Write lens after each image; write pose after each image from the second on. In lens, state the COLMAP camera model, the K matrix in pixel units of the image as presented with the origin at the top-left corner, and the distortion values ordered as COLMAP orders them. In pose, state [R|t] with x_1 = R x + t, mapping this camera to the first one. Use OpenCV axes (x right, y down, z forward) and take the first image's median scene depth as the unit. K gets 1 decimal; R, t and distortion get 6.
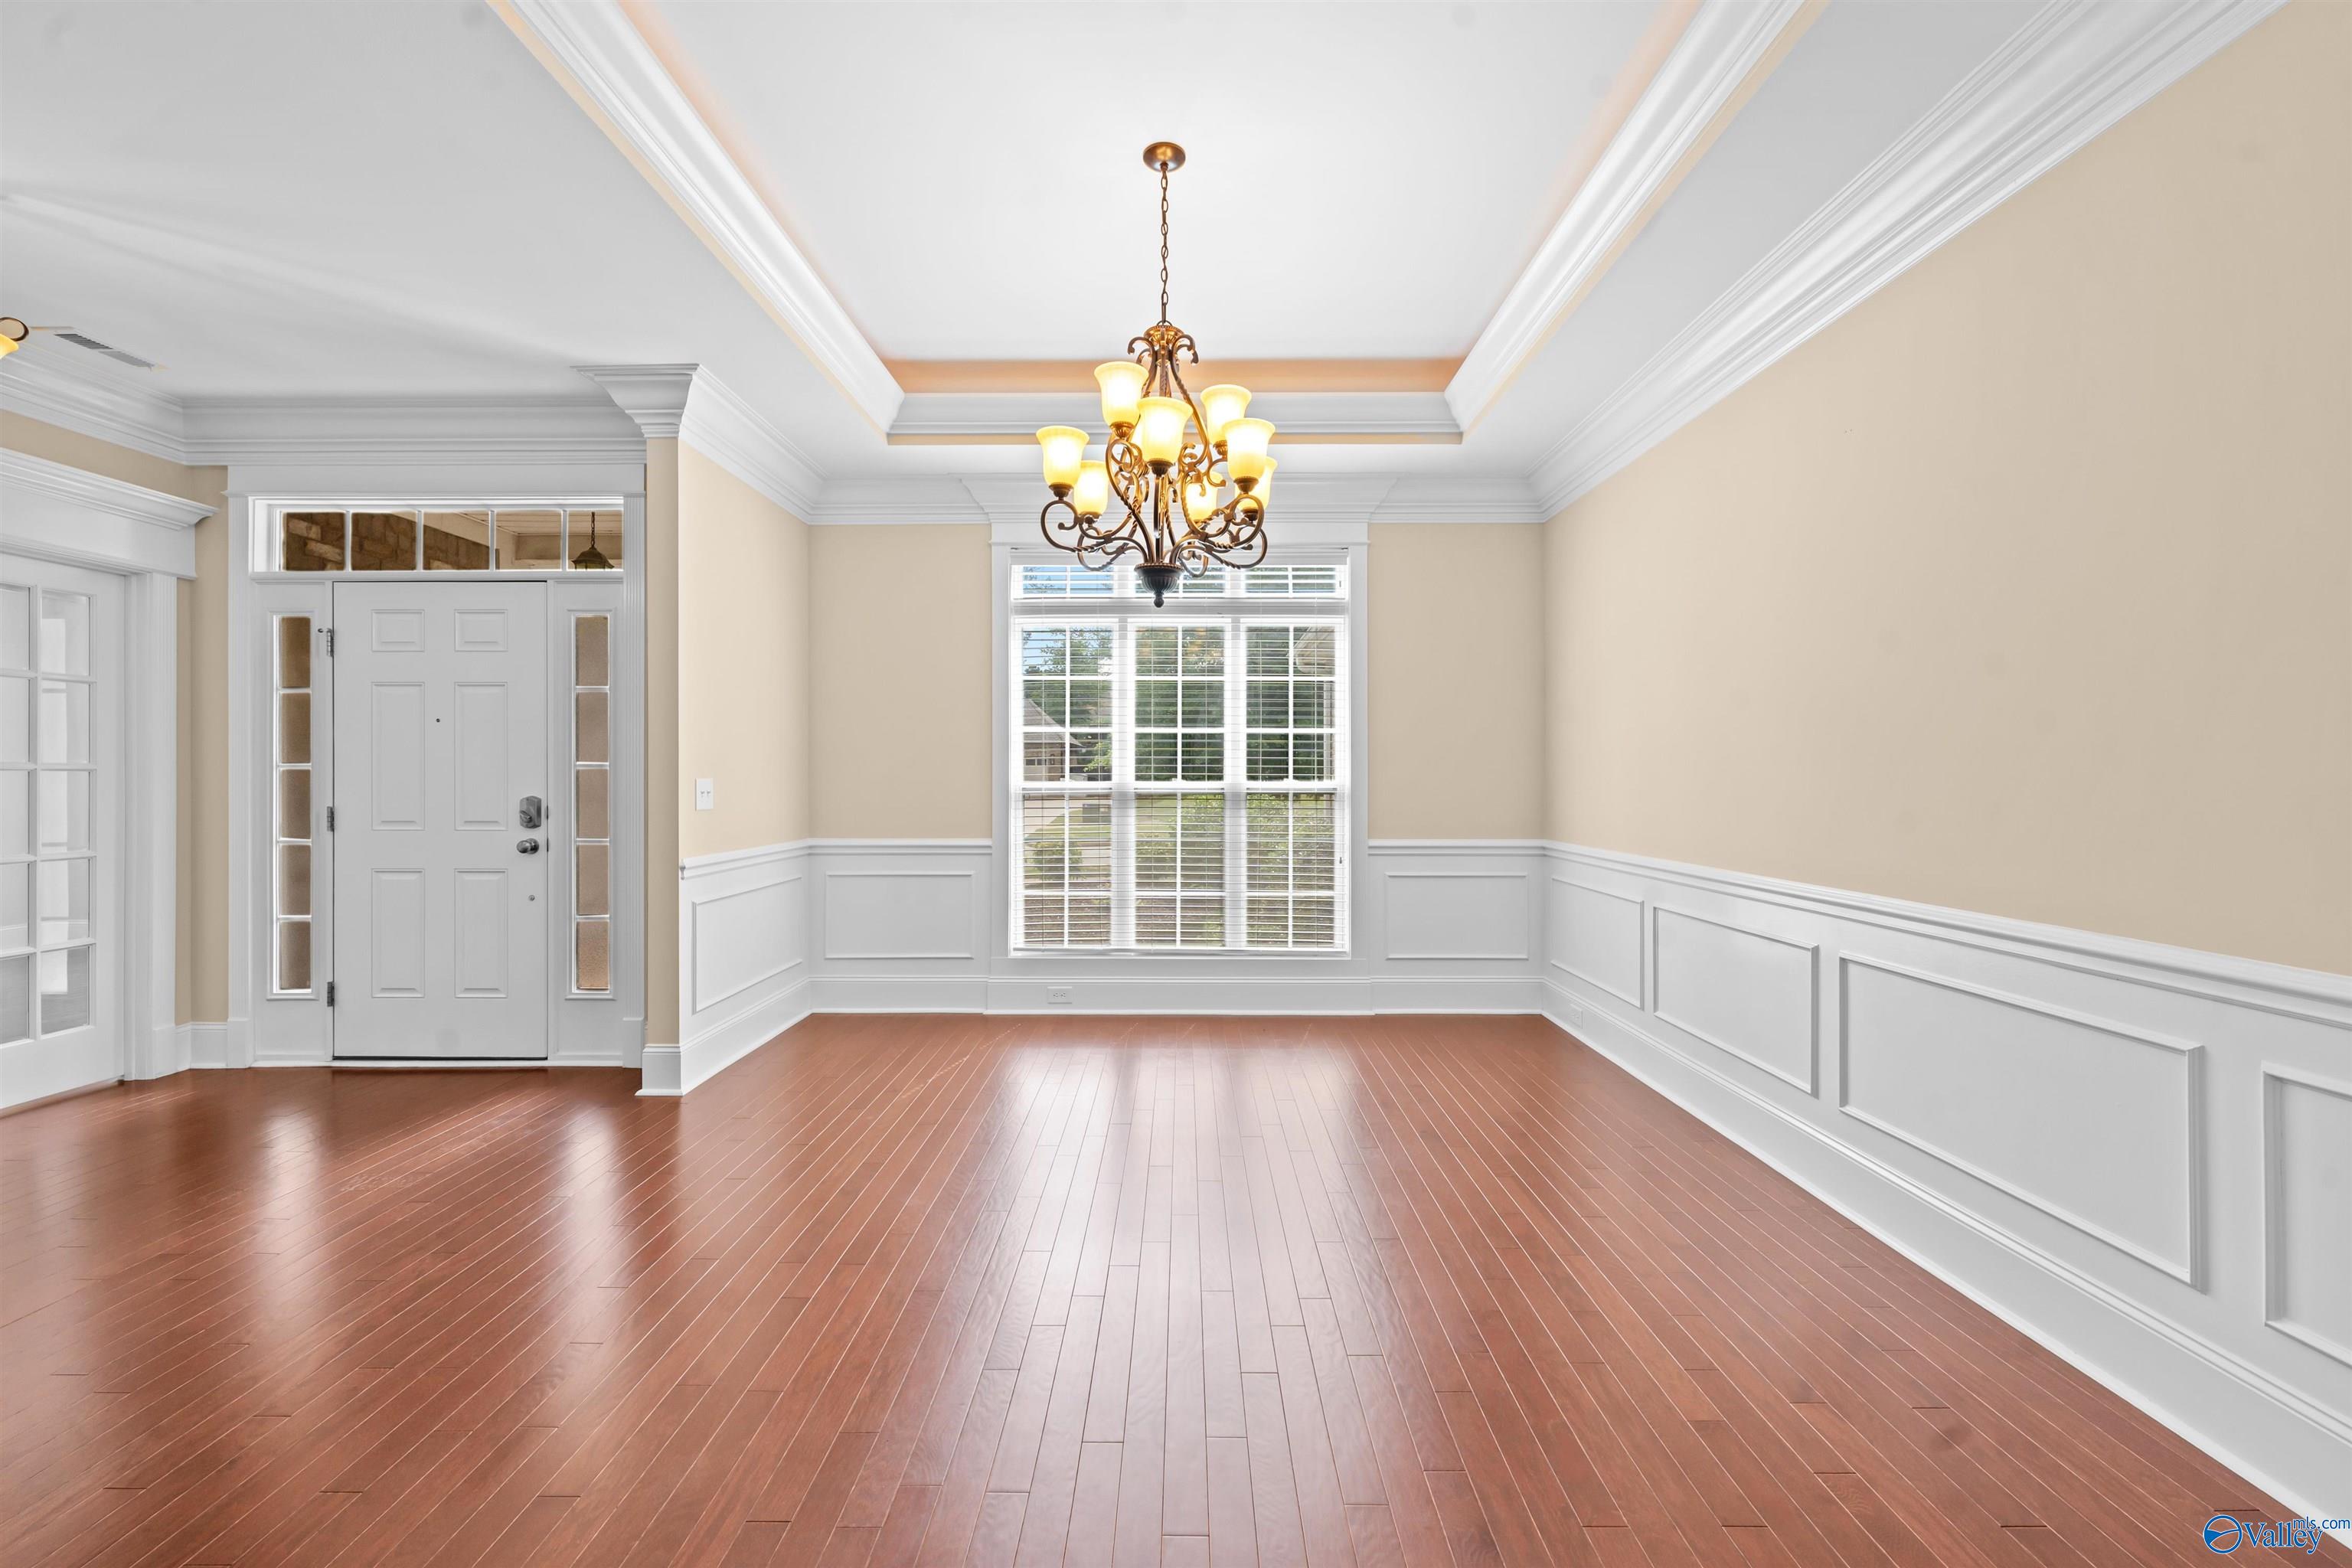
lens RADIAL K [[920.8, 0, 1176.5], [0, 920.8, 789.5], [0, 0, 1]] dist [0.000131, 0.000008]
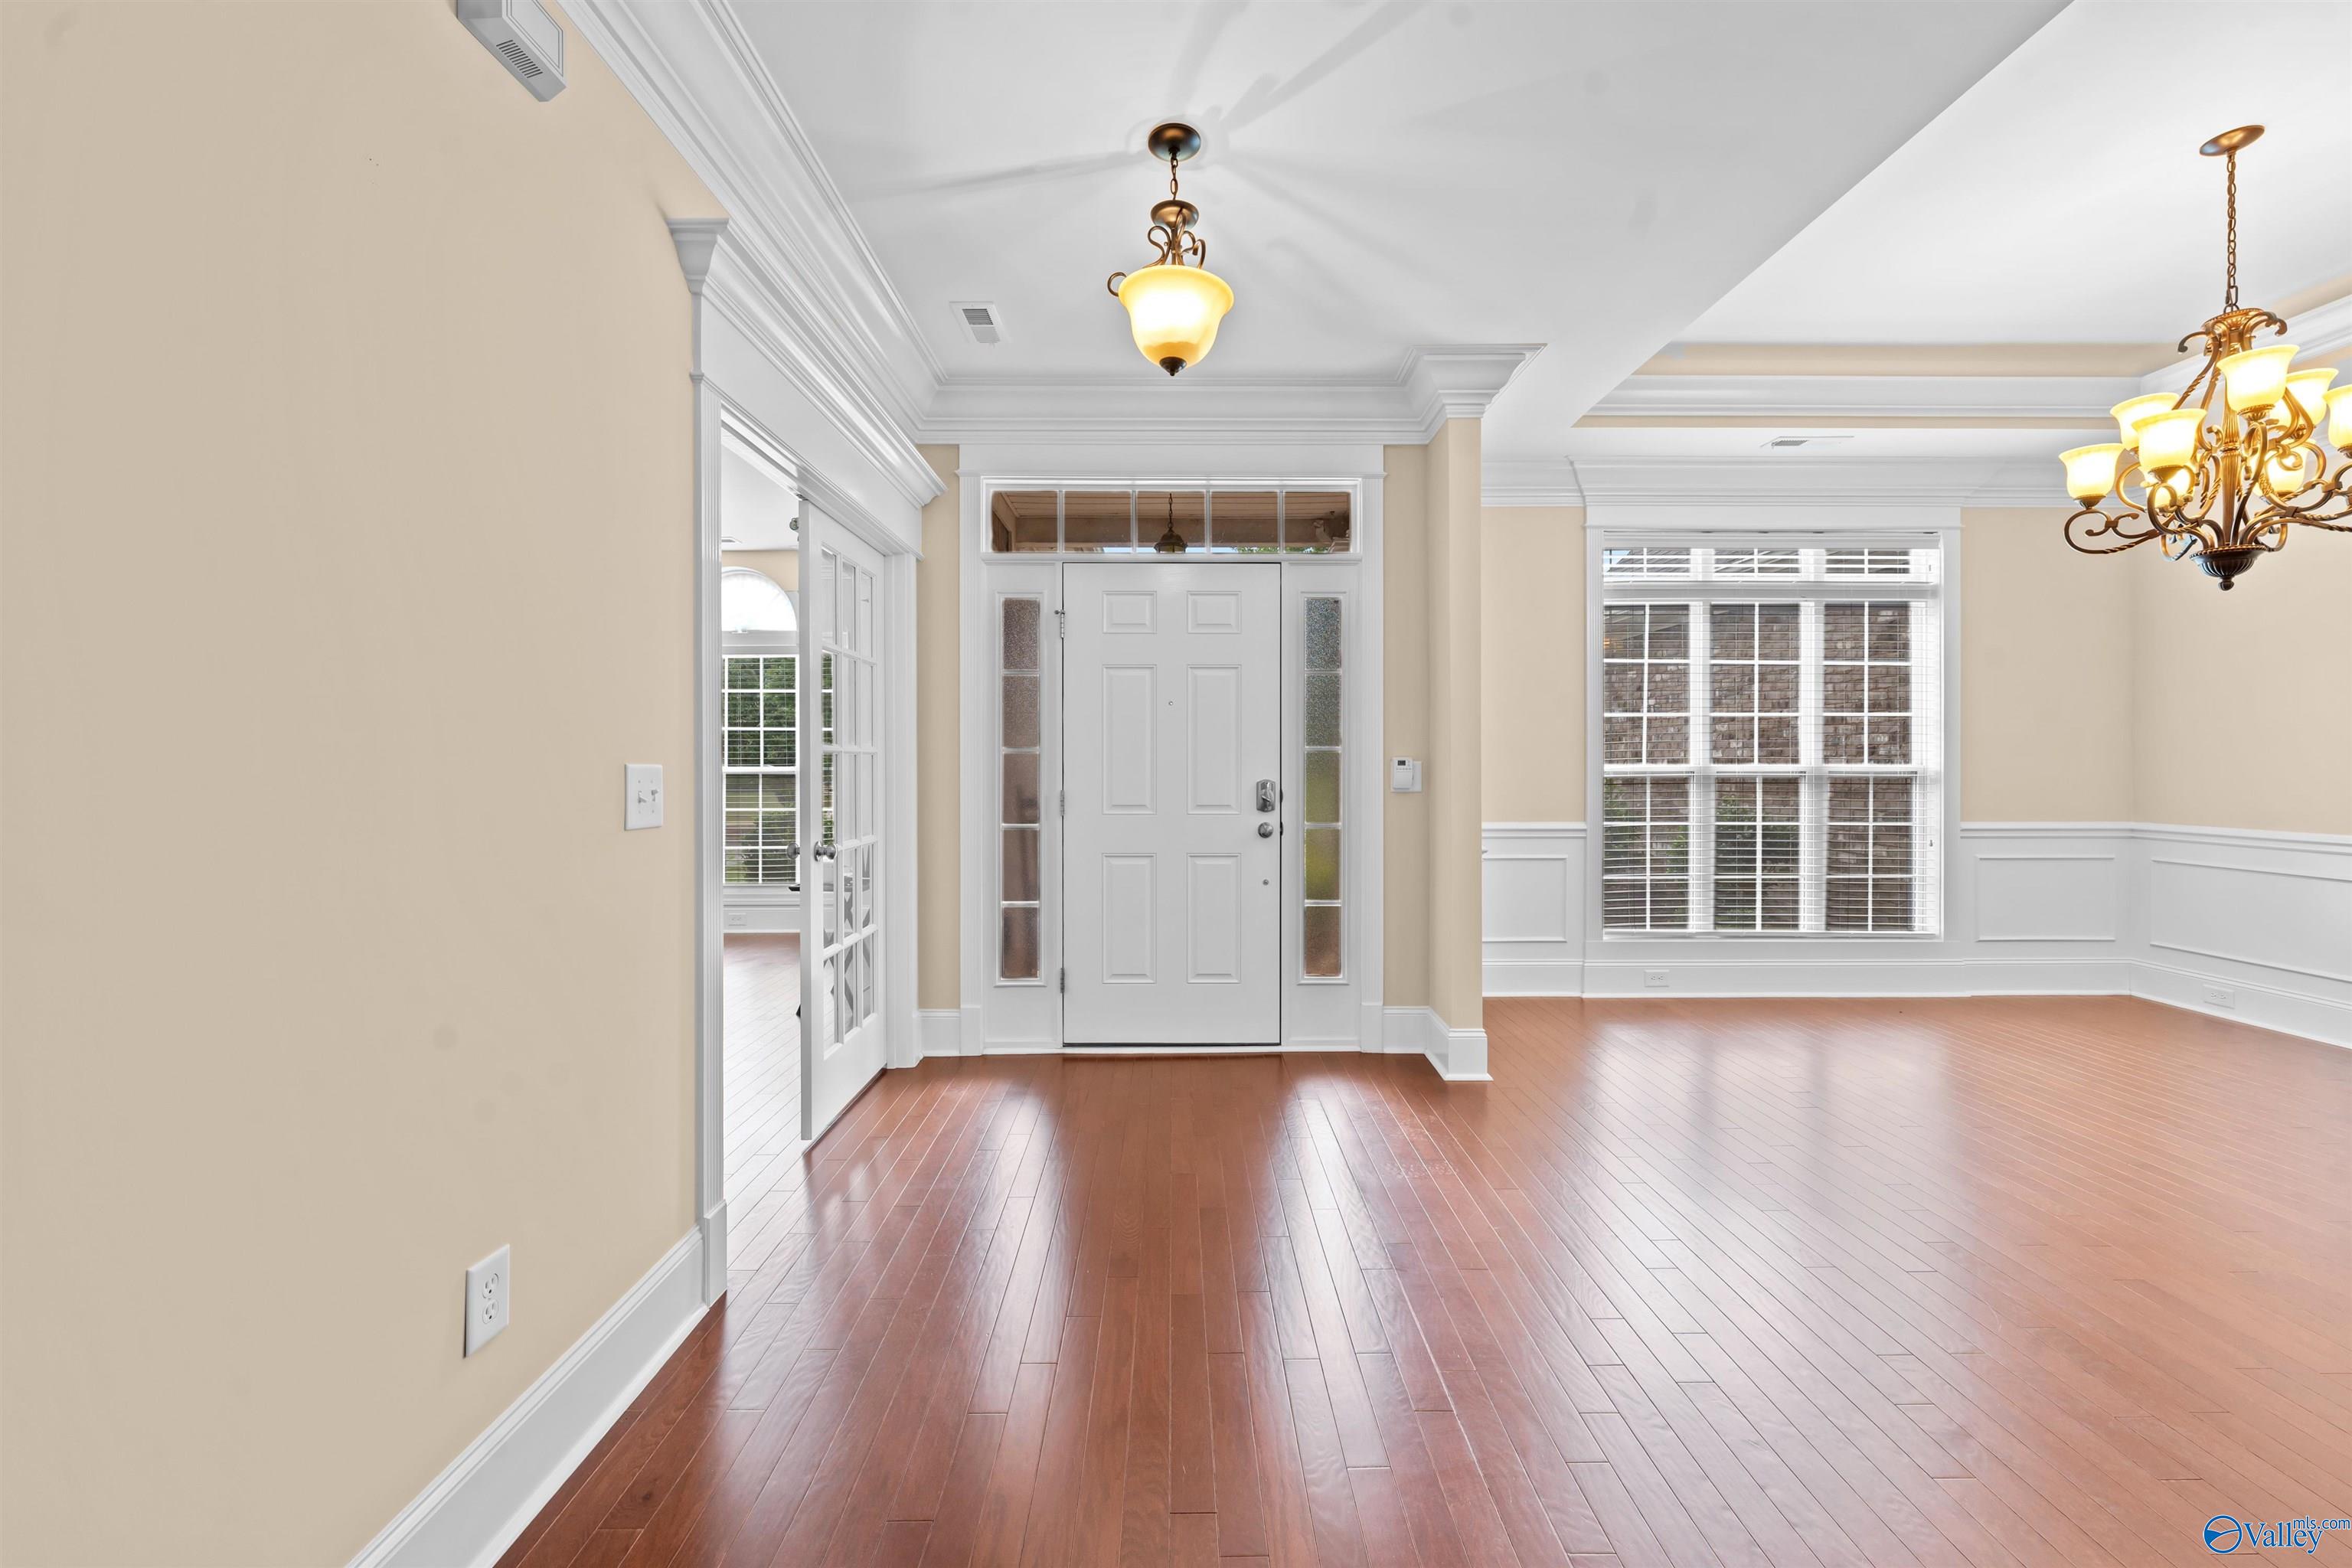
lens RADIAL K [[921.2, 0, 1180.2], [0, 921.2, 779.7], [0, 0, 1]] dist [-0.002975, -0.000087]
pose [[0.999878, -0.001208, 0.015601, -0.787111], [0.001117, 0.999982, 0.005835, 0.001133], [-0.015608, -0.005817, 0.999861, 0.010914]]
